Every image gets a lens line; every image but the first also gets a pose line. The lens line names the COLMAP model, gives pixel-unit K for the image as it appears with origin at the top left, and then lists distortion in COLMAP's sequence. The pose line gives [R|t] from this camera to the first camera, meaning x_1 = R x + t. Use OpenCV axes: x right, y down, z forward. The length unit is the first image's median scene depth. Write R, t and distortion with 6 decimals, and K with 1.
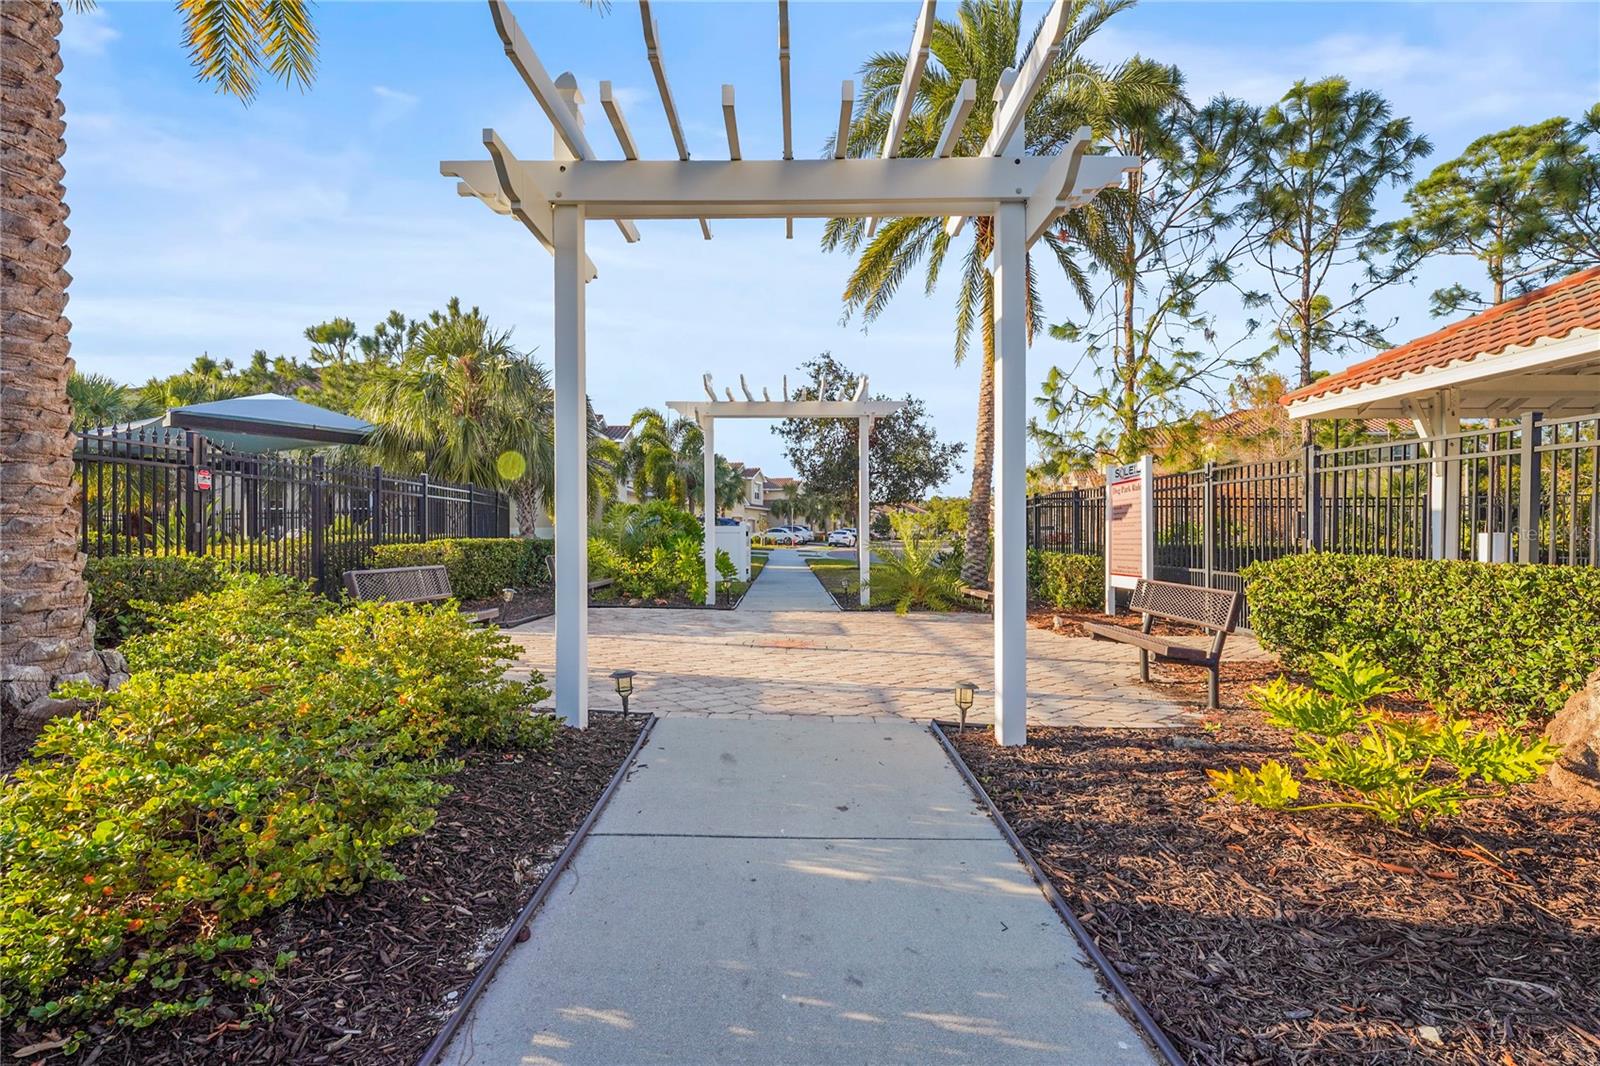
lens RADIAL K [[714.9, 0, 798.8], [0, 714.9, 537.1], [0, 0, 1]] dist [-0.004867, 0.000189]
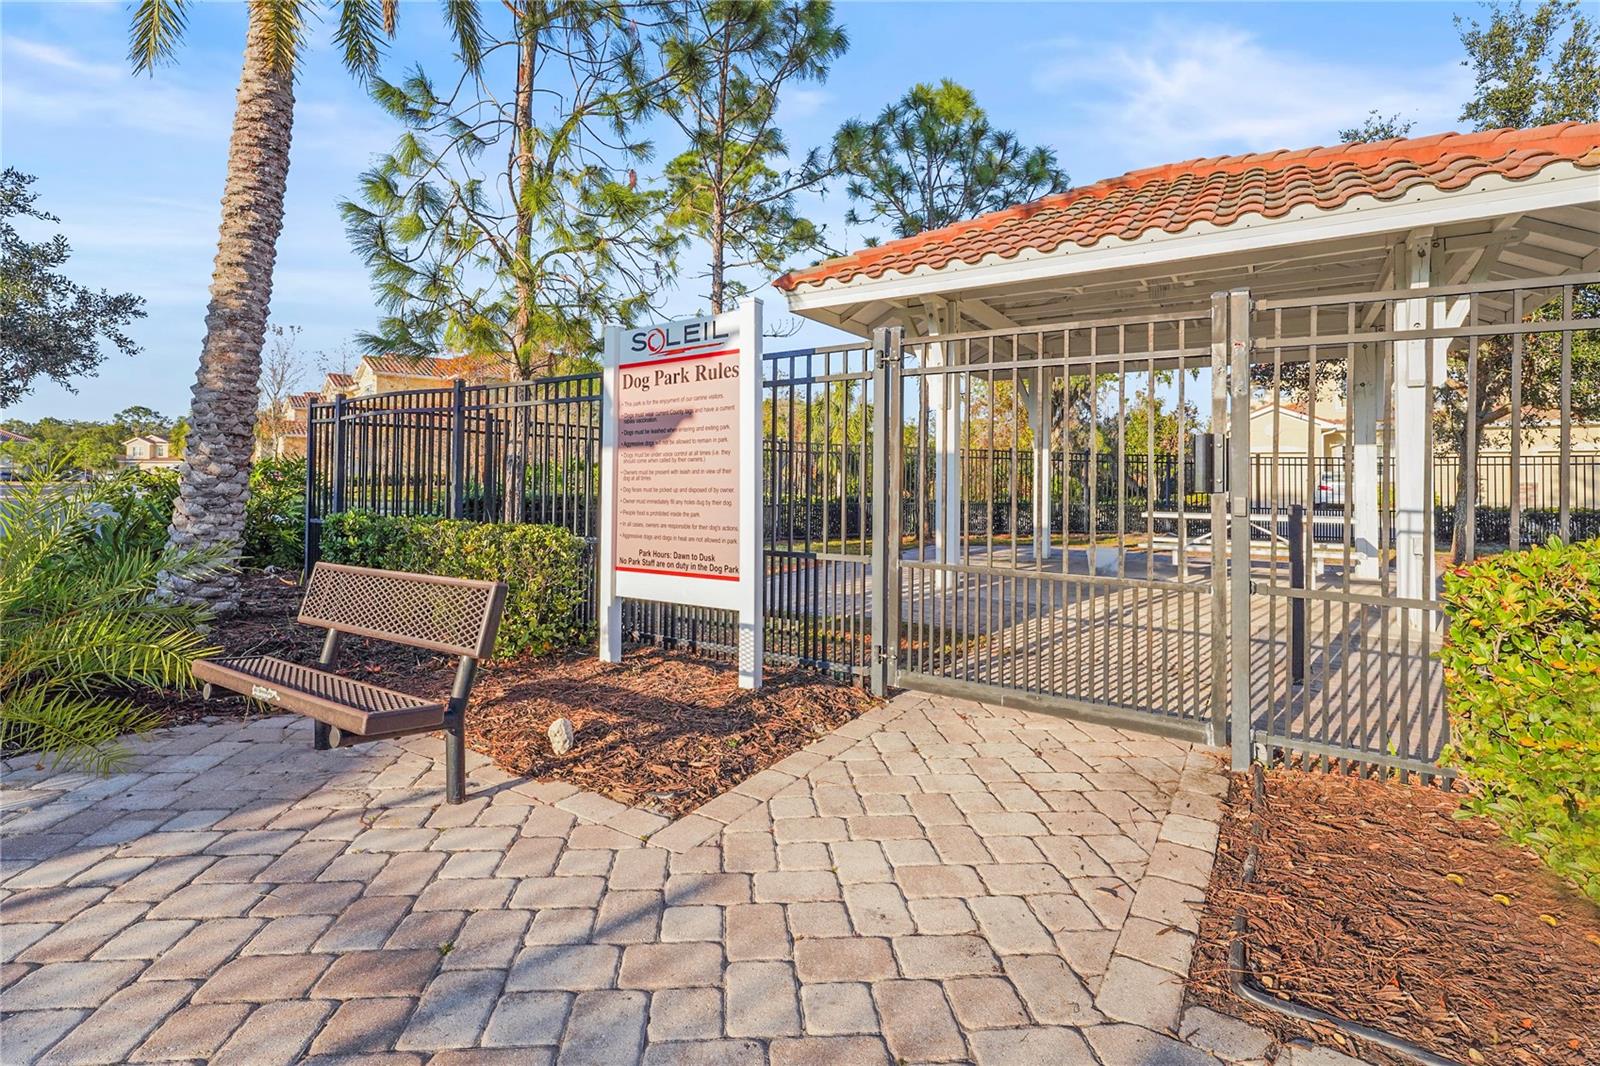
lens RADIAL K [[714.9, 0, 756.1], [0, 714.9, 475.0], [0, 0, 1]] dist [-0.004867, 0.000189]
pose [[0.562706, 0.014759, 0.826525, 0.096295], [-0.008435, 0.999891, -0.012112, -0.001315], [-0.826614, -0.000156, 0.562769, 0.553092]]
